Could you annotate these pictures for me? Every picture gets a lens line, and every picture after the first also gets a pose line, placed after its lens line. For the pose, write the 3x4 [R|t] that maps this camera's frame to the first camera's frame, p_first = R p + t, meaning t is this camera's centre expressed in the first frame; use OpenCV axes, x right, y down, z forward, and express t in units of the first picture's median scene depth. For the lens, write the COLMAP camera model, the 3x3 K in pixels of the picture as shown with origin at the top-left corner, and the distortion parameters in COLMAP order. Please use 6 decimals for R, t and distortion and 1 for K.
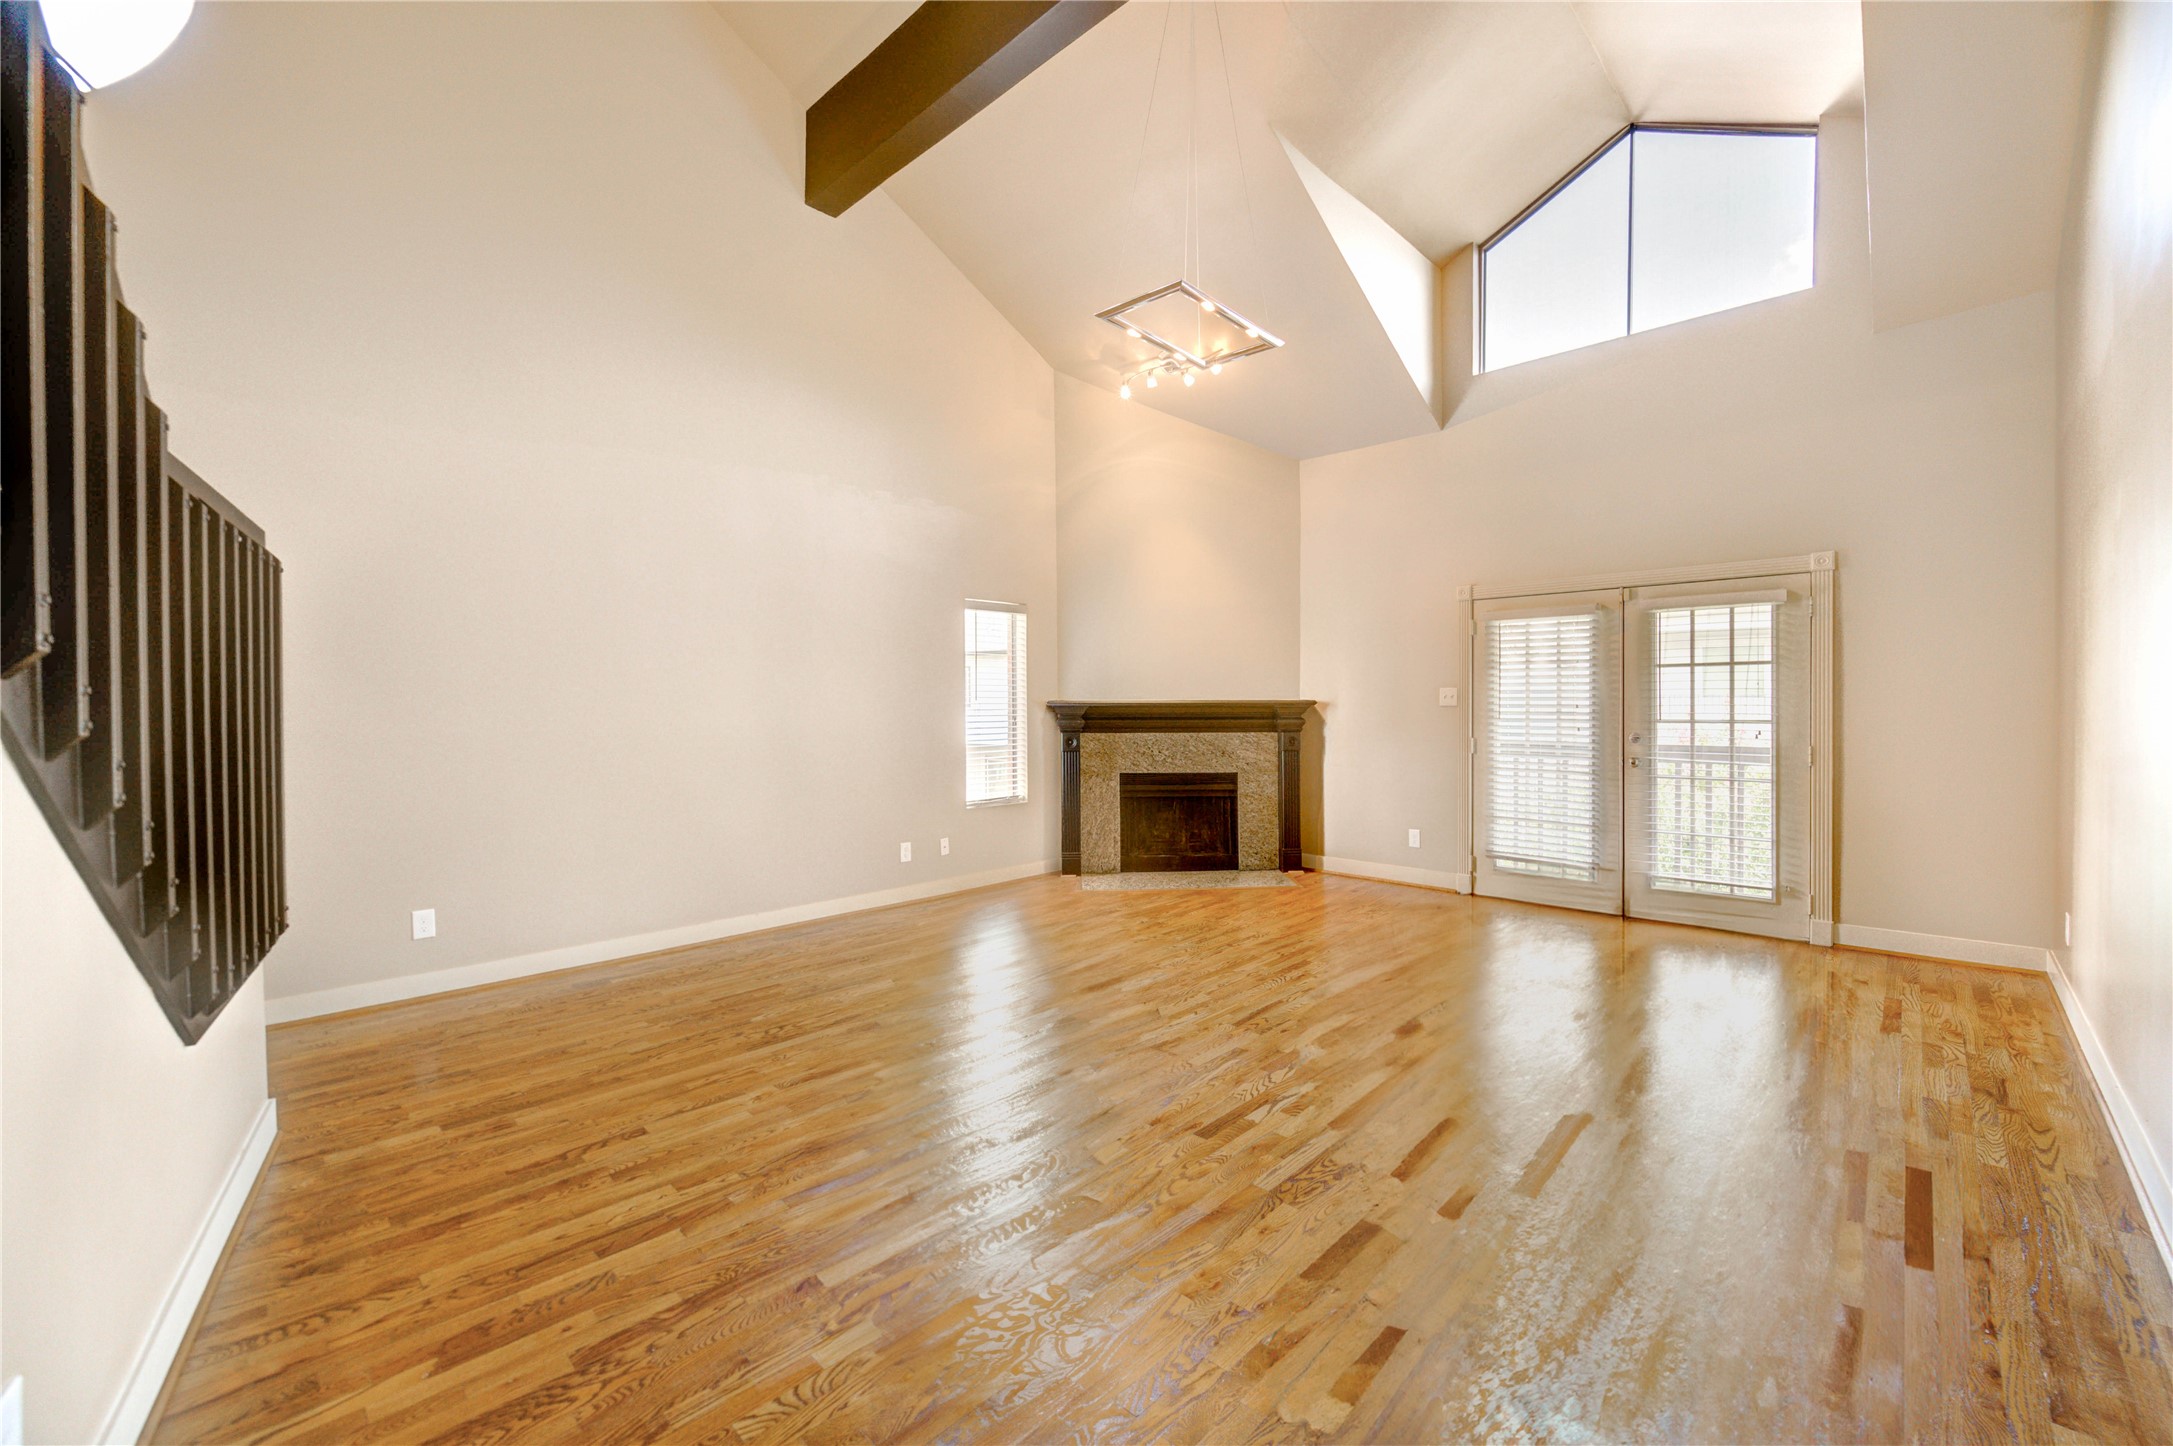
lens RADIAL K [[882.1, 0, 1090.4], [0, 882.1, 712.1], [0, 0, 1]] dist [-0.001581, -0.000411]
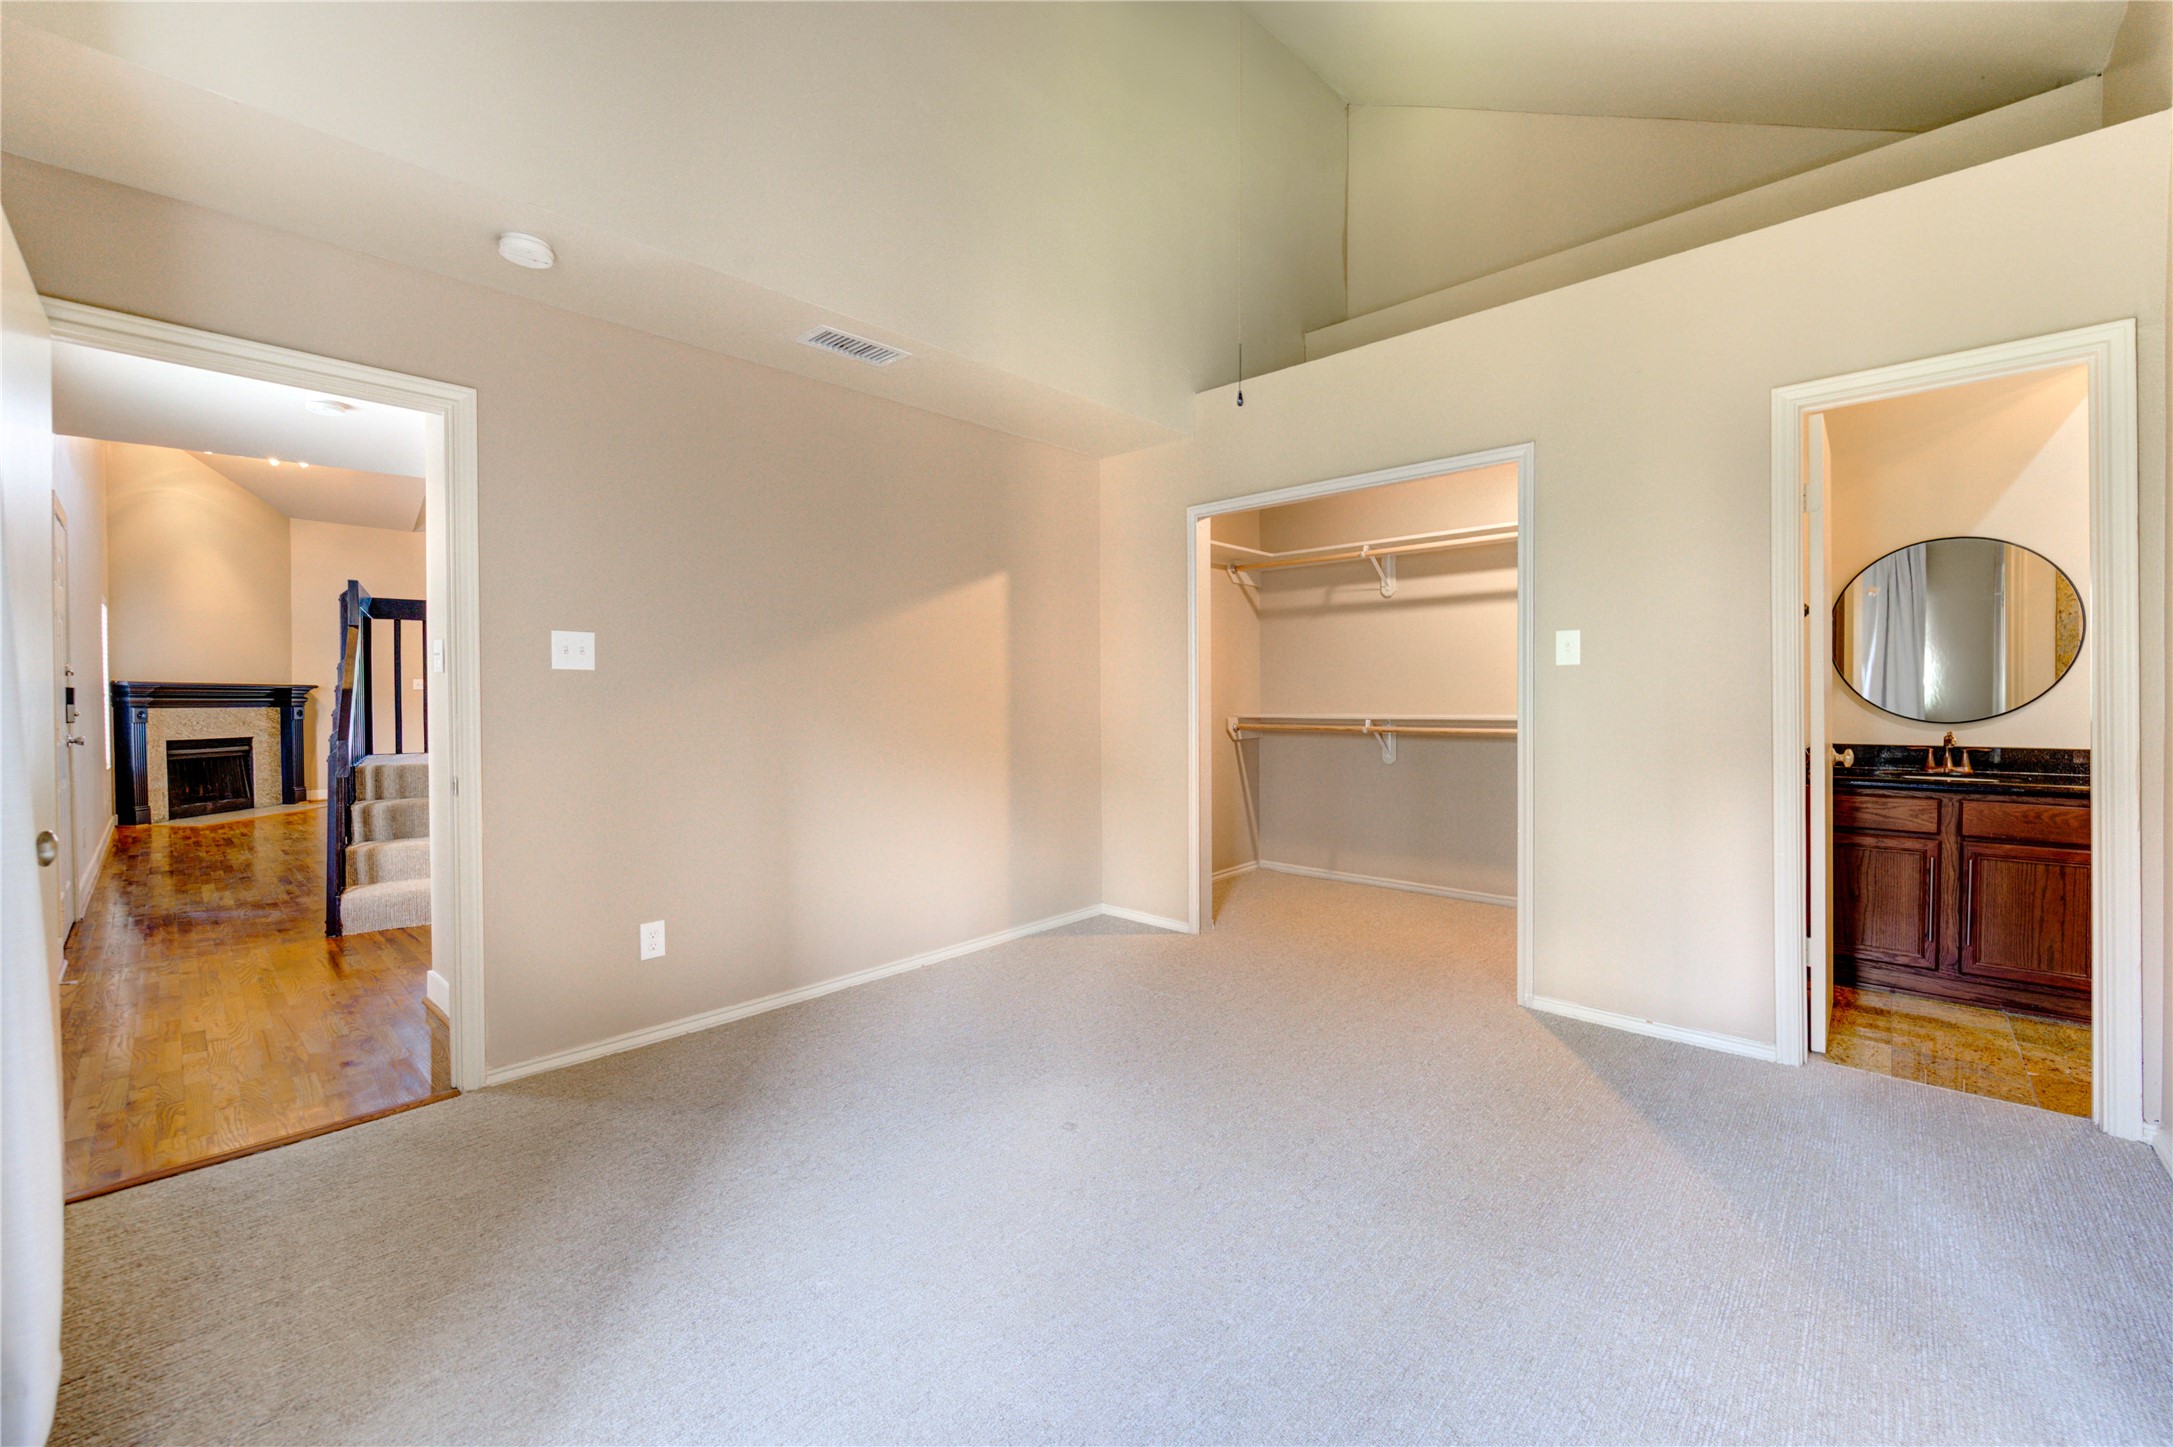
lens RADIAL K [[882.1, 0, 1090.4], [0, 882.1, 712.6], [0, 0, 1]] dist [-0.001581, -0.000411]
pose [[0.004745, -0.007968, 0.999957, -1.208020], [-0.000247, 0.999968, 0.007969, 0.019842], [-0.999989, -0.000285, 0.004743, -0.308996]]
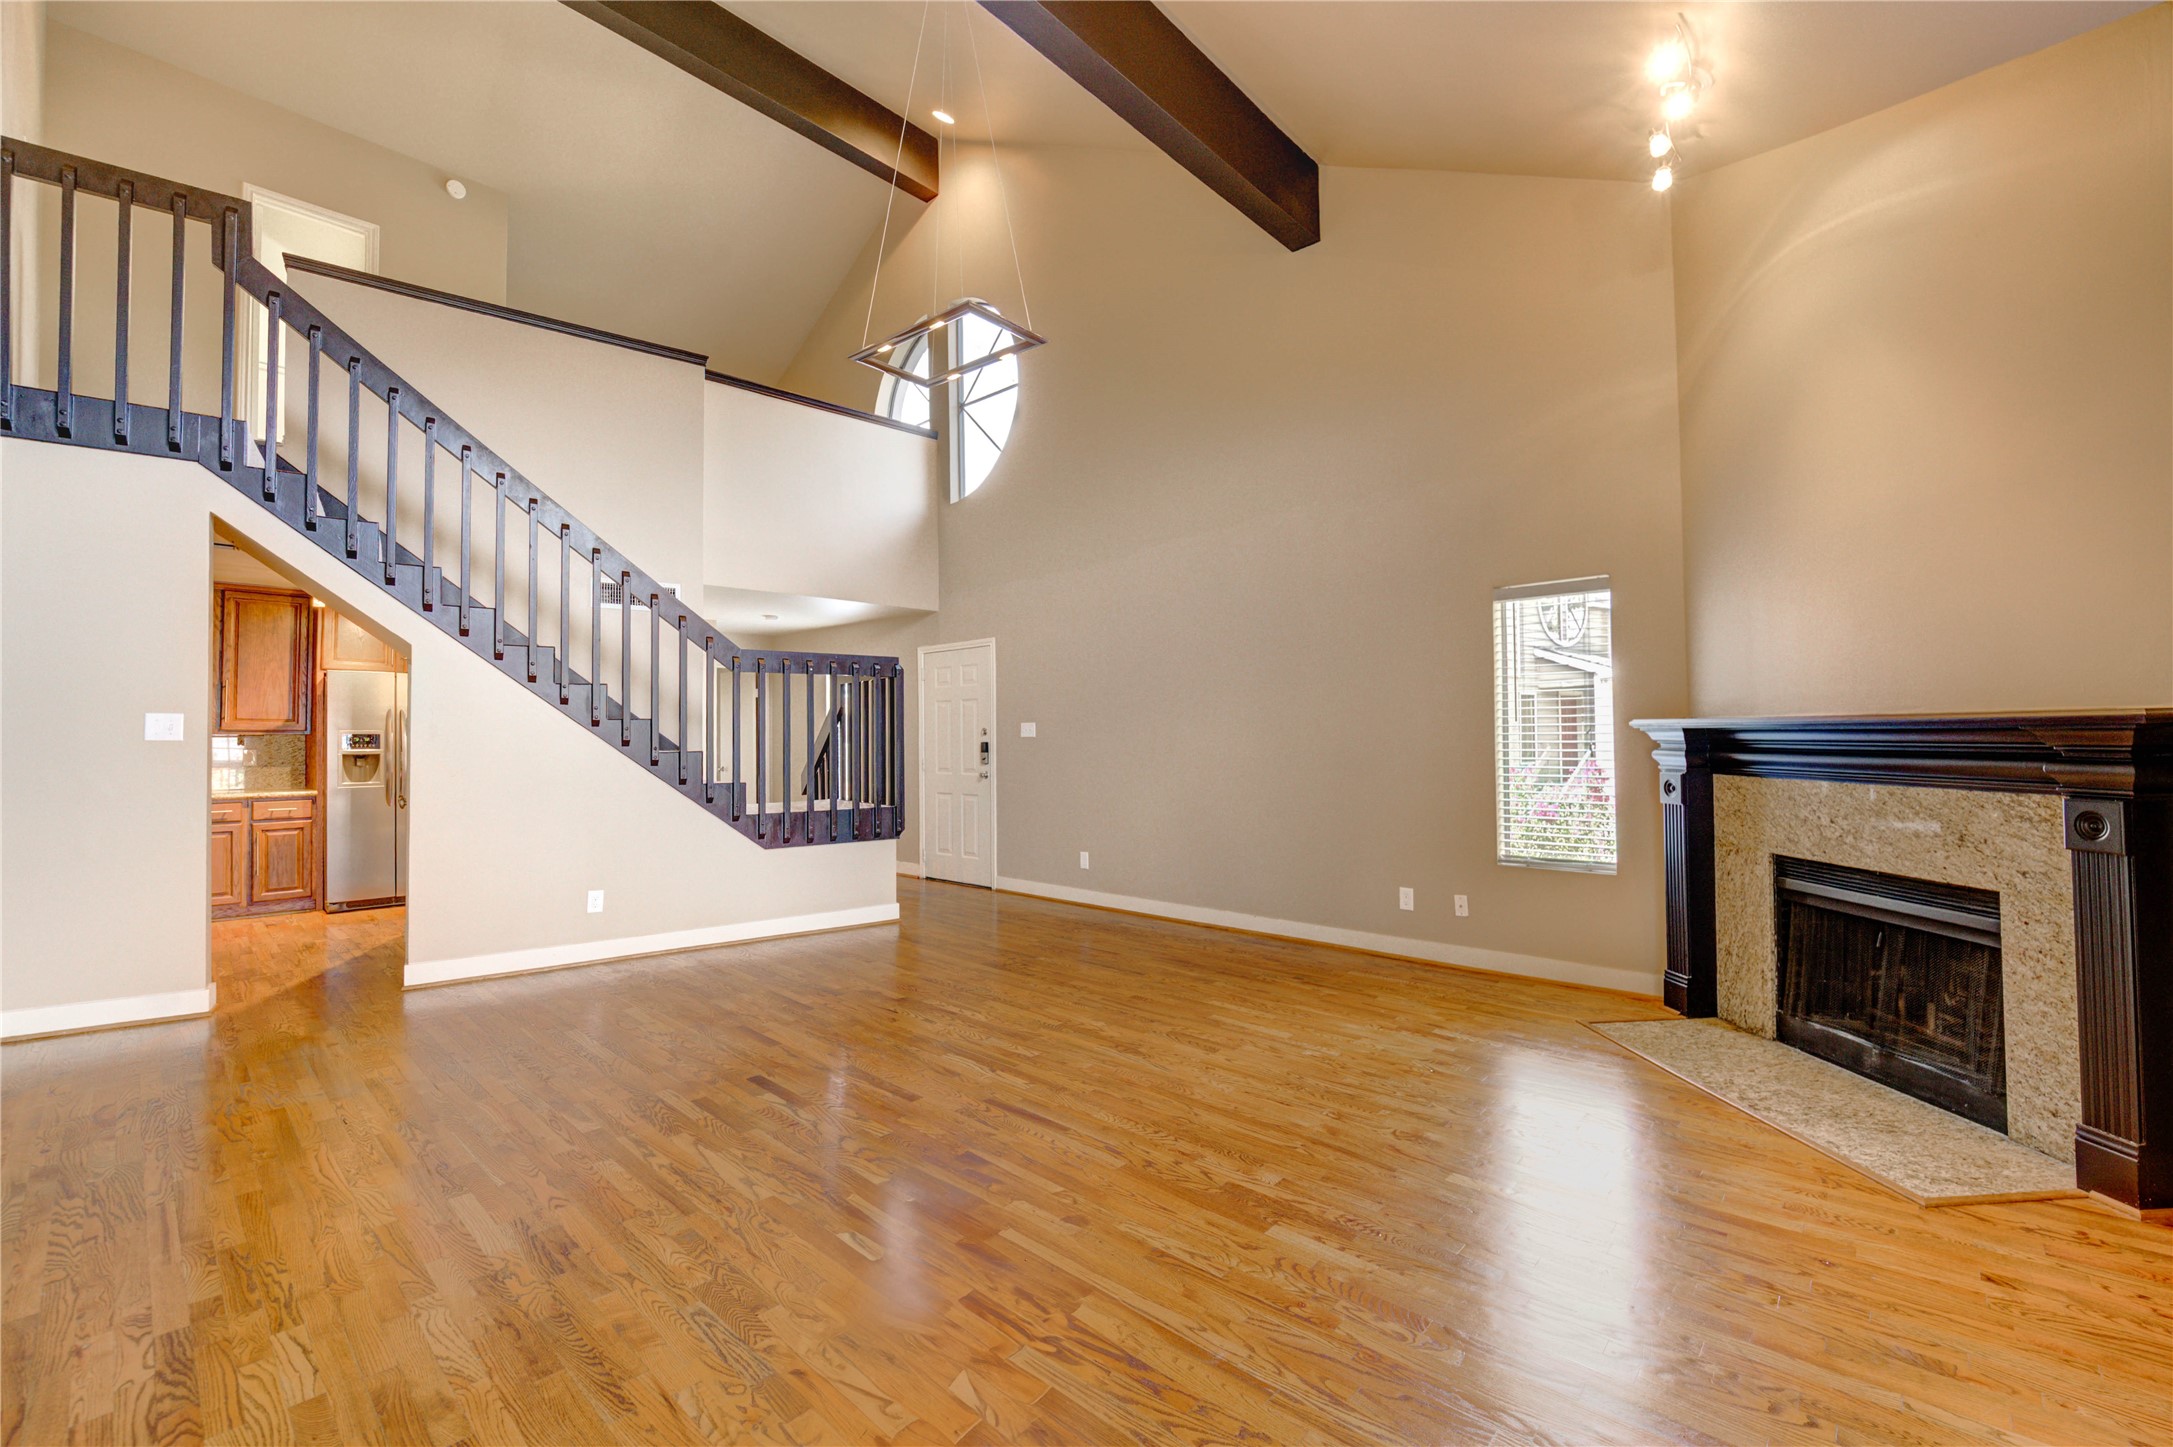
lens RADIAL K [[882.1, 0, 1090.4], [0, 882.1, 712.6], [0, 0, 1]] dist [-0.001581, -0.000411]
pose [[0.019385, -0.019982, -0.999612, 0.565043], [0.005053, 0.999789, -0.019888, -0.007583], [0.999799, -0.004666, 0.019482, 0.582849]]
